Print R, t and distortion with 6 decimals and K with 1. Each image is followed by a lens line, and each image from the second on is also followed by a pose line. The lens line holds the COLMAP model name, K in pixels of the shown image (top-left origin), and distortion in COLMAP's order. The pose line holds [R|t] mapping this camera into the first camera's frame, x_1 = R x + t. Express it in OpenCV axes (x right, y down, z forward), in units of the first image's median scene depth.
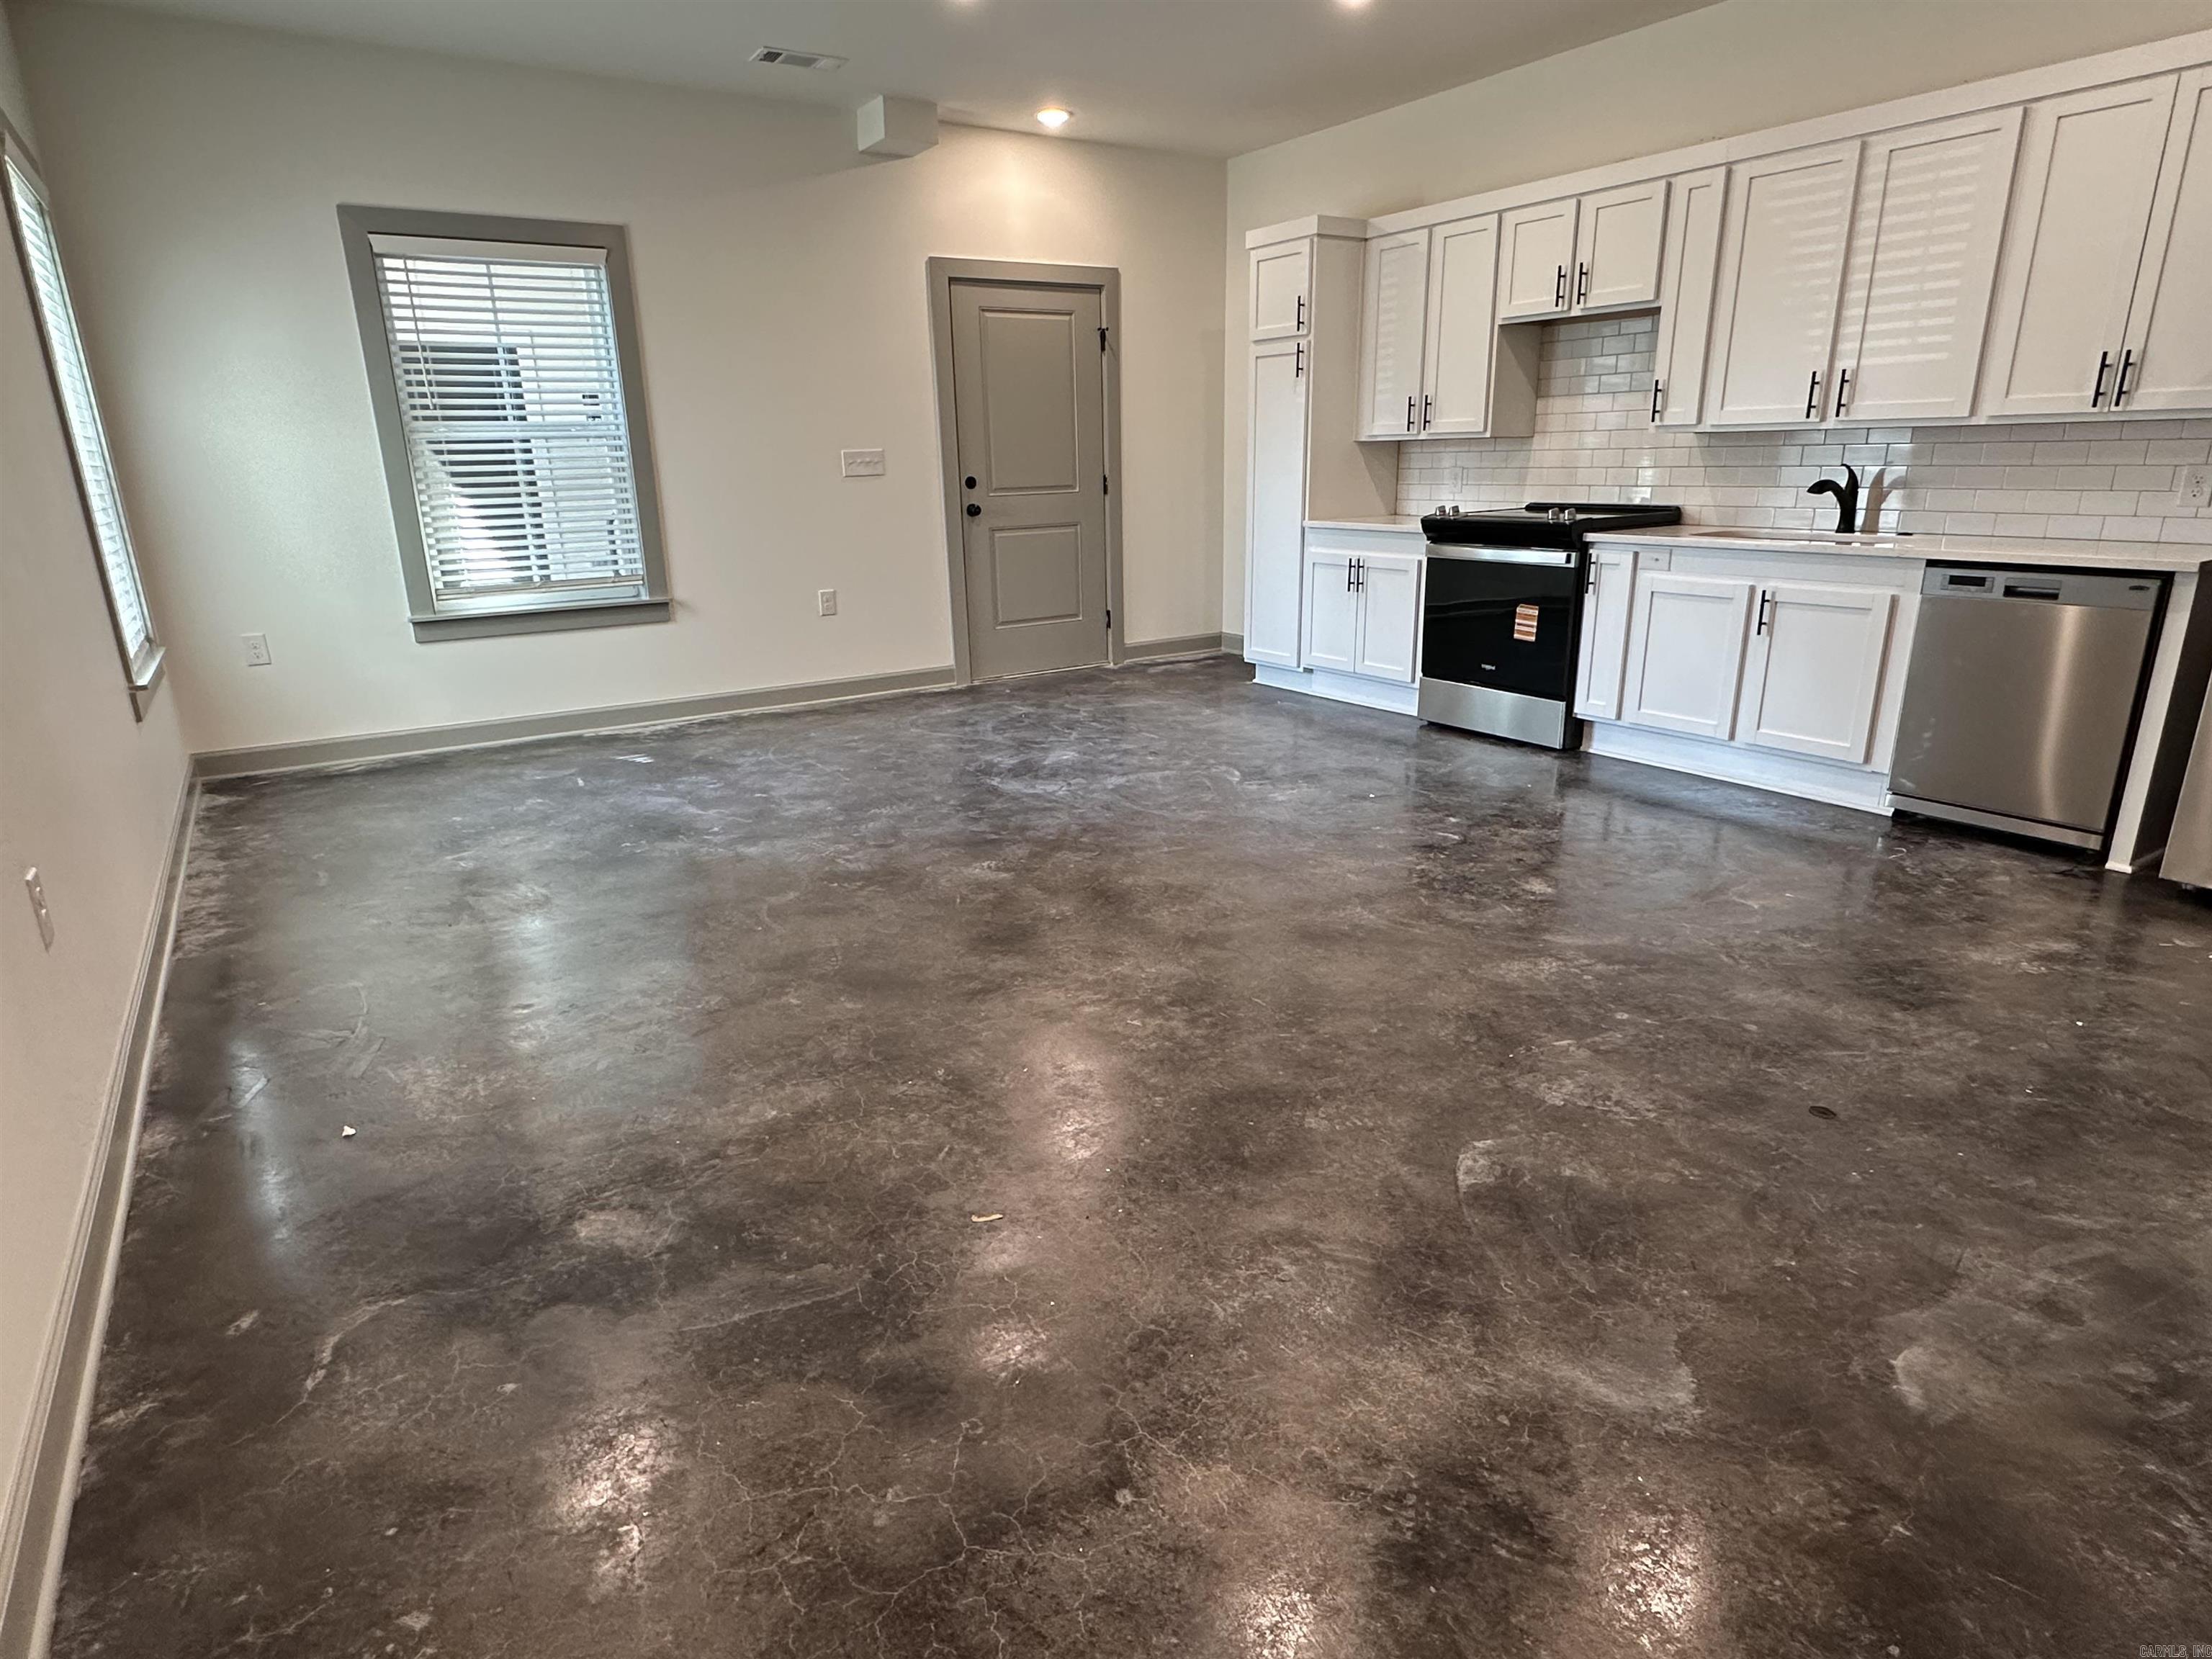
lens RADIAL K [[1228.8, 0, 1093.8], [0, 1228.8, 842.3], [0, 0, 1]] dist [-0.003177, 0.001300]
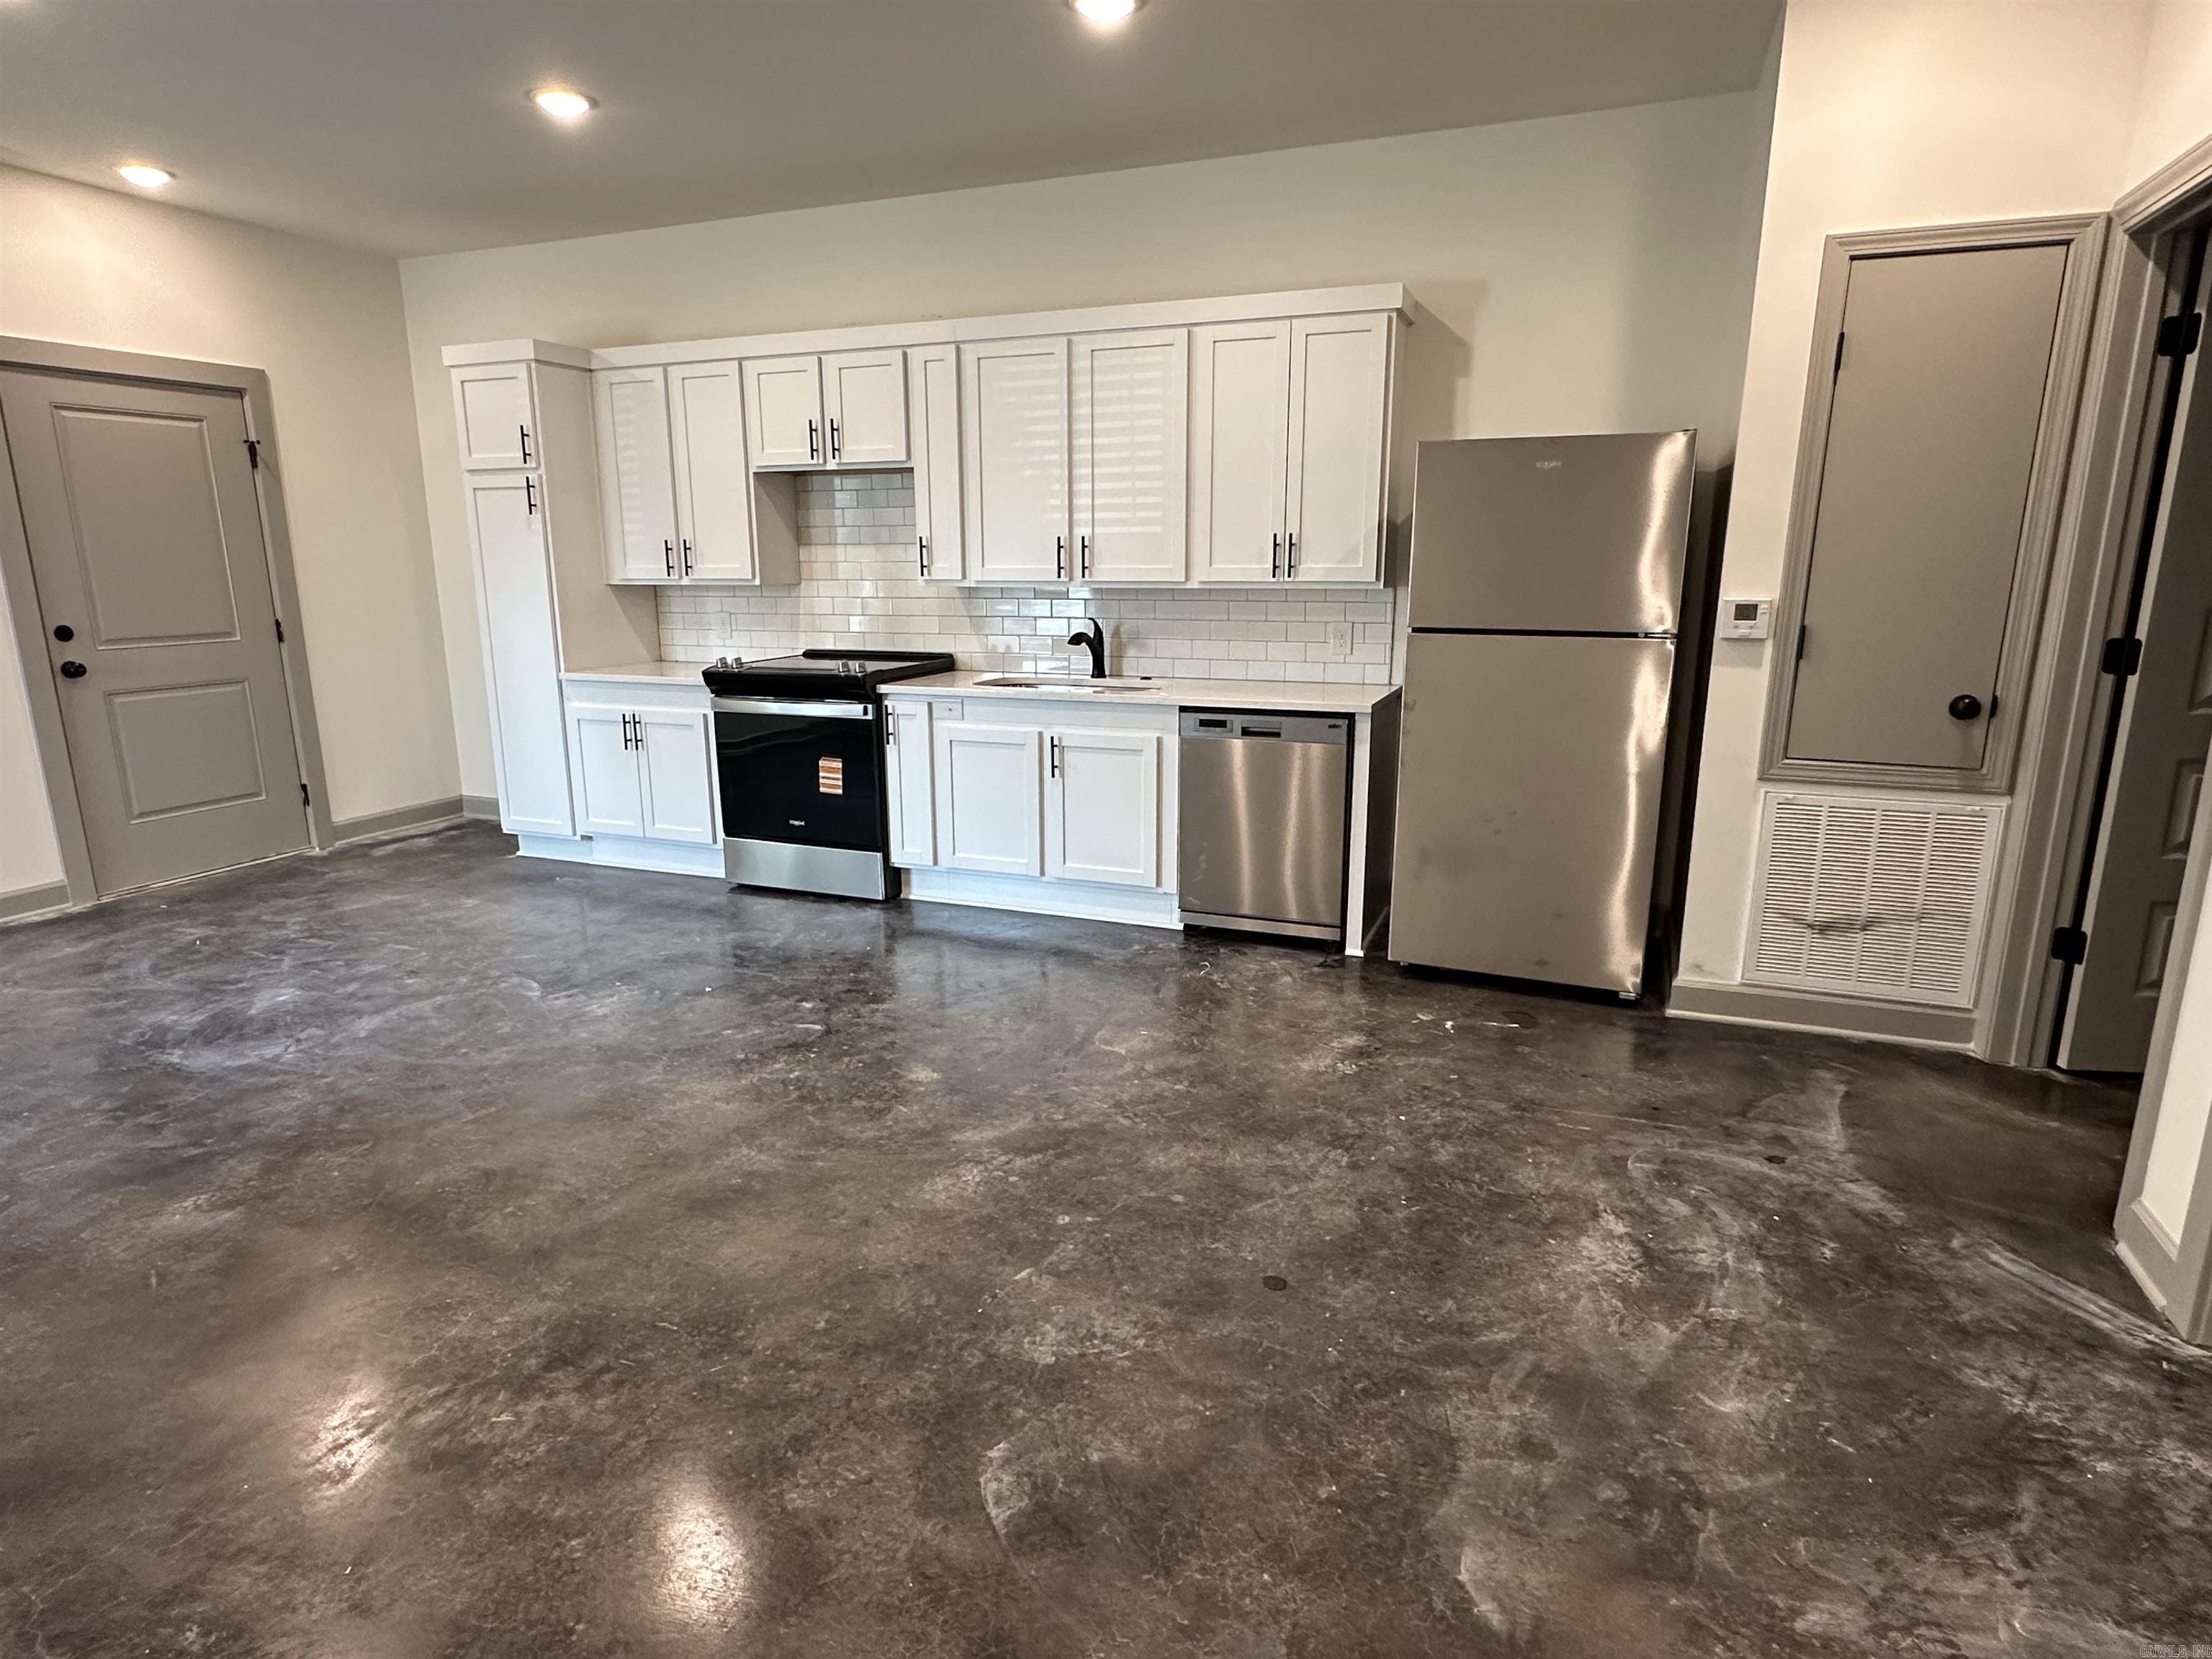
lens RADIAL K [[1228.8, 0, 1093.8], [0, 1228.8, 842.3], [0, 0, 1]] dist [-0.003177, 0.001300]
pose [[0.820173, -0.111346, 0.561176, -0.031100], [0.159413, 0.986509, -0.037247, -0.066694], [-0.549458, 0.120008, 0.826858, 0.105972]]
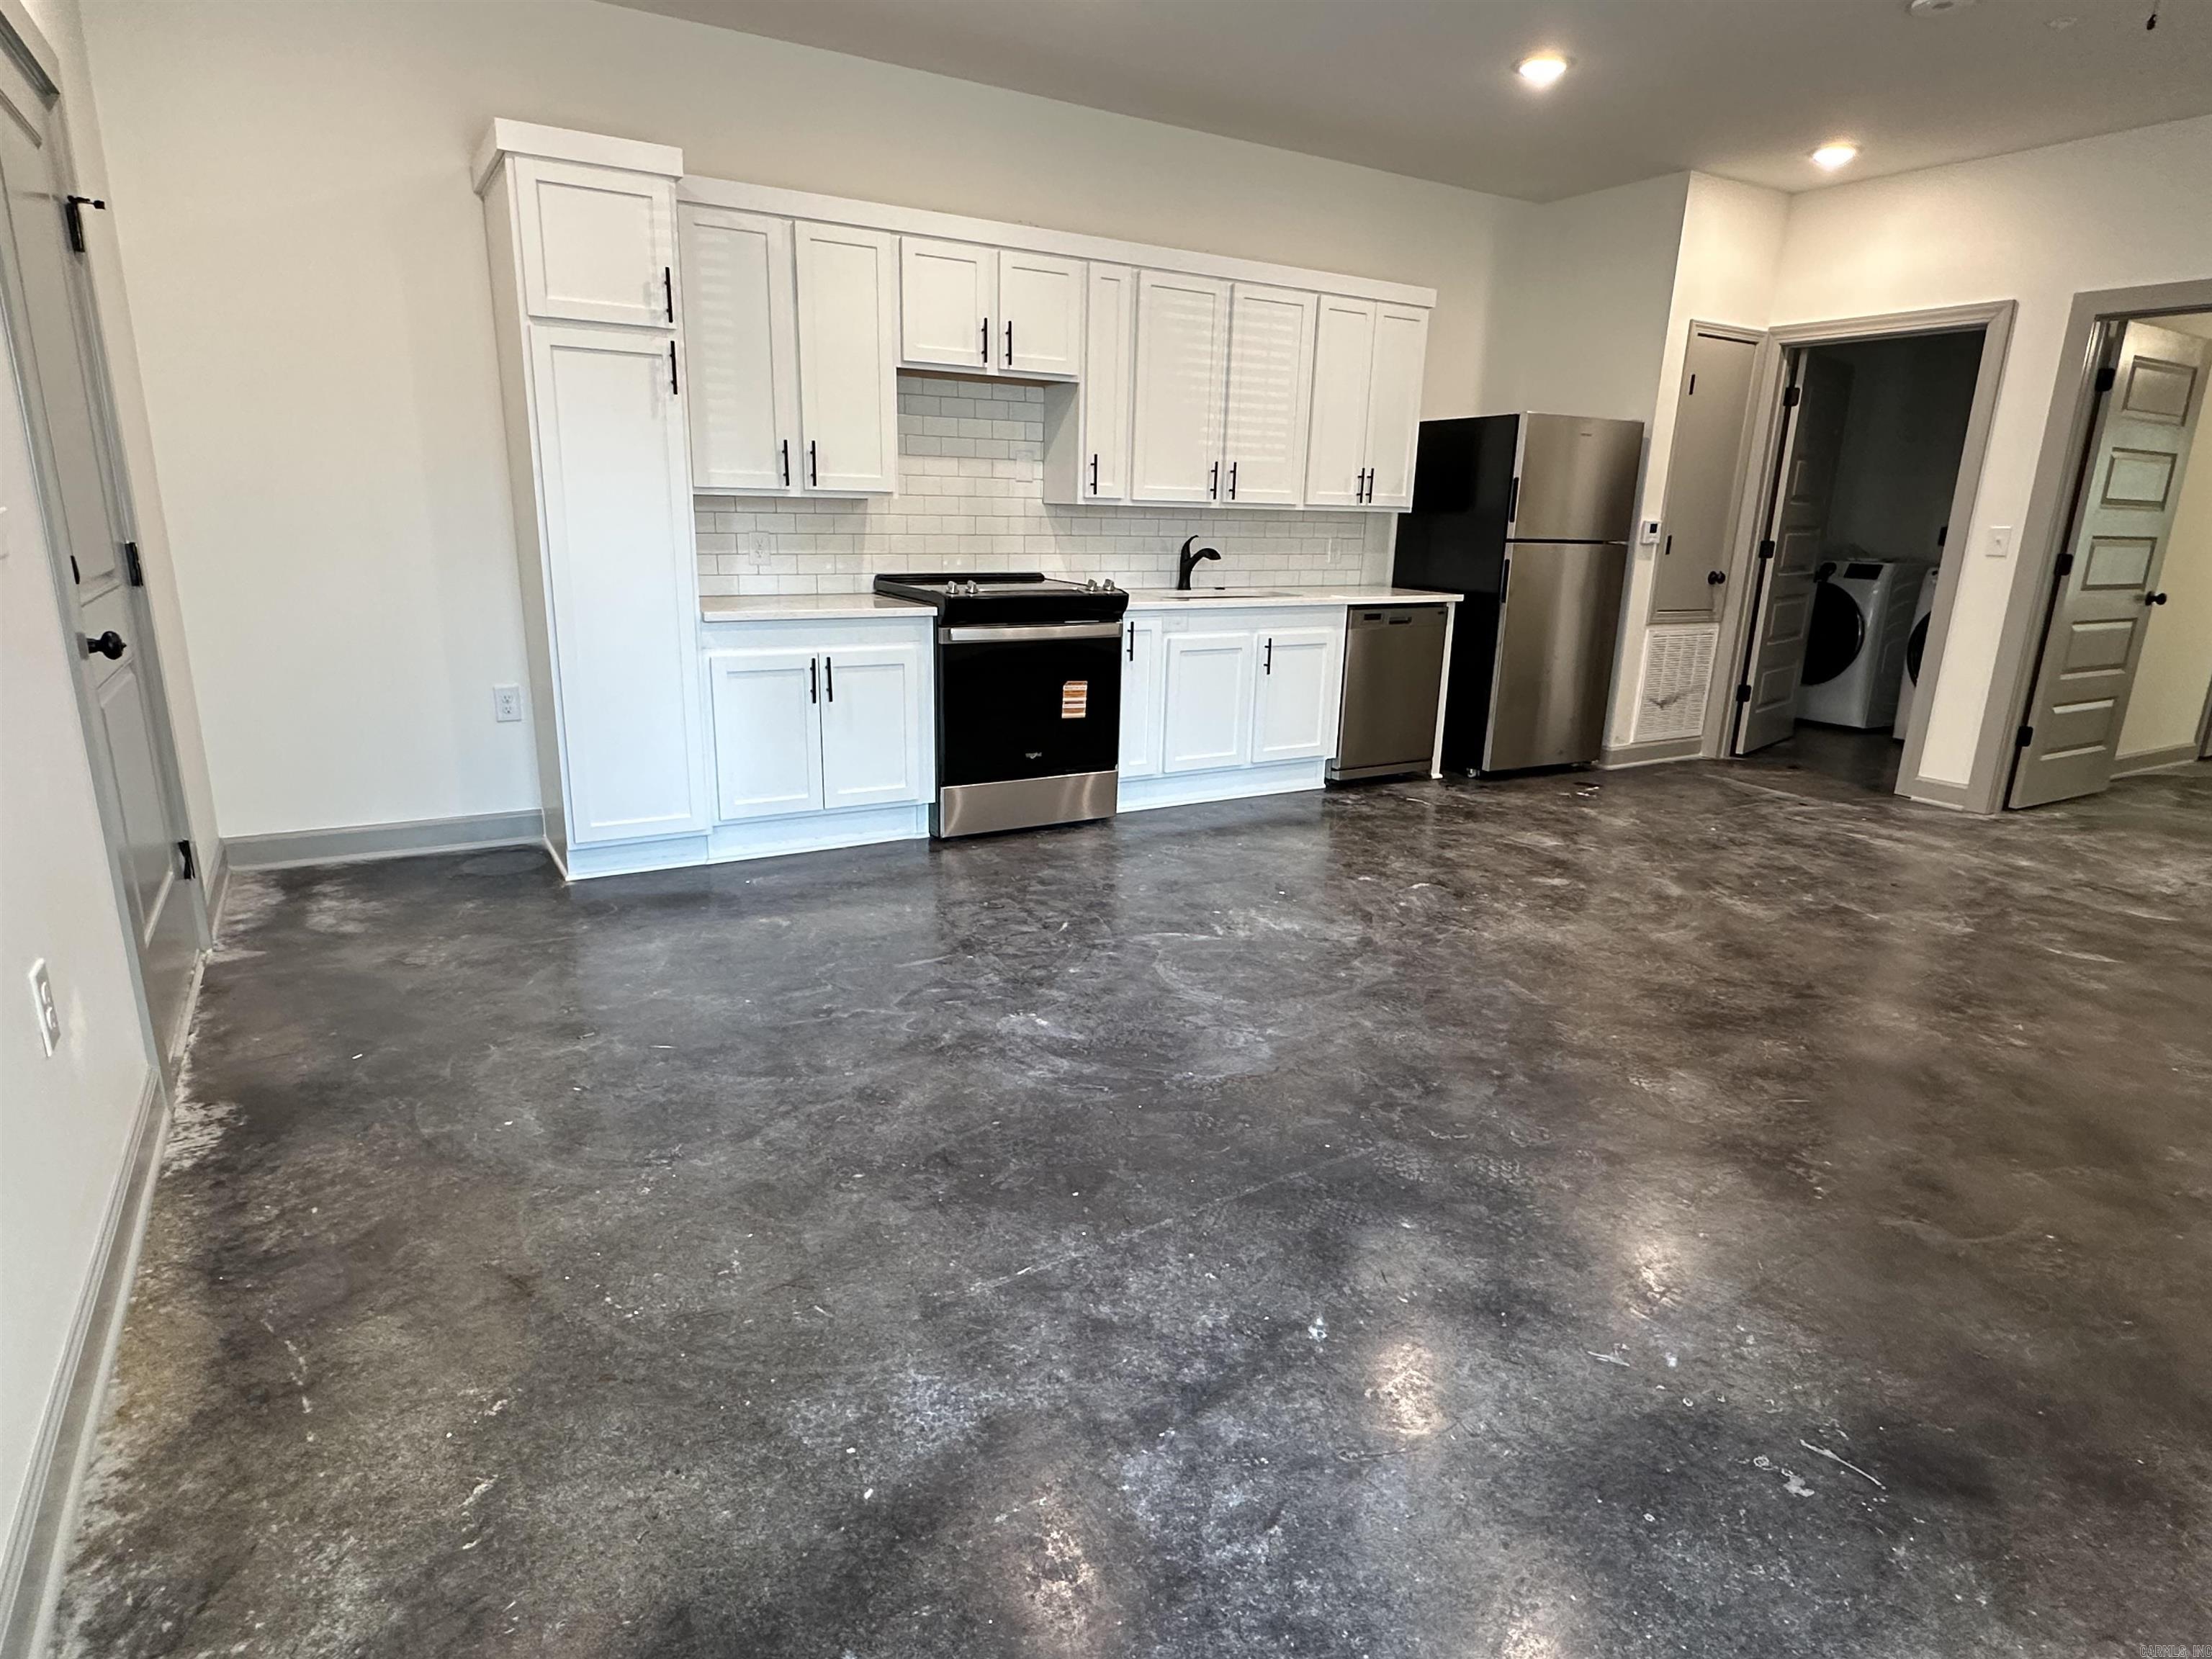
lens RADIAL K [[1230.6, 0, 1099.3], [0, 1230.6, 844.7], [0, 0, 1]] dist [-0.002387, -0.000429]
pose [[0.035706, -0.246331, 0.968528, -0.681053], [0.276879, 0.933646, 0.227252, -0.327576], [-0.960241, 0.260051, 0.101541, 1.053365]]
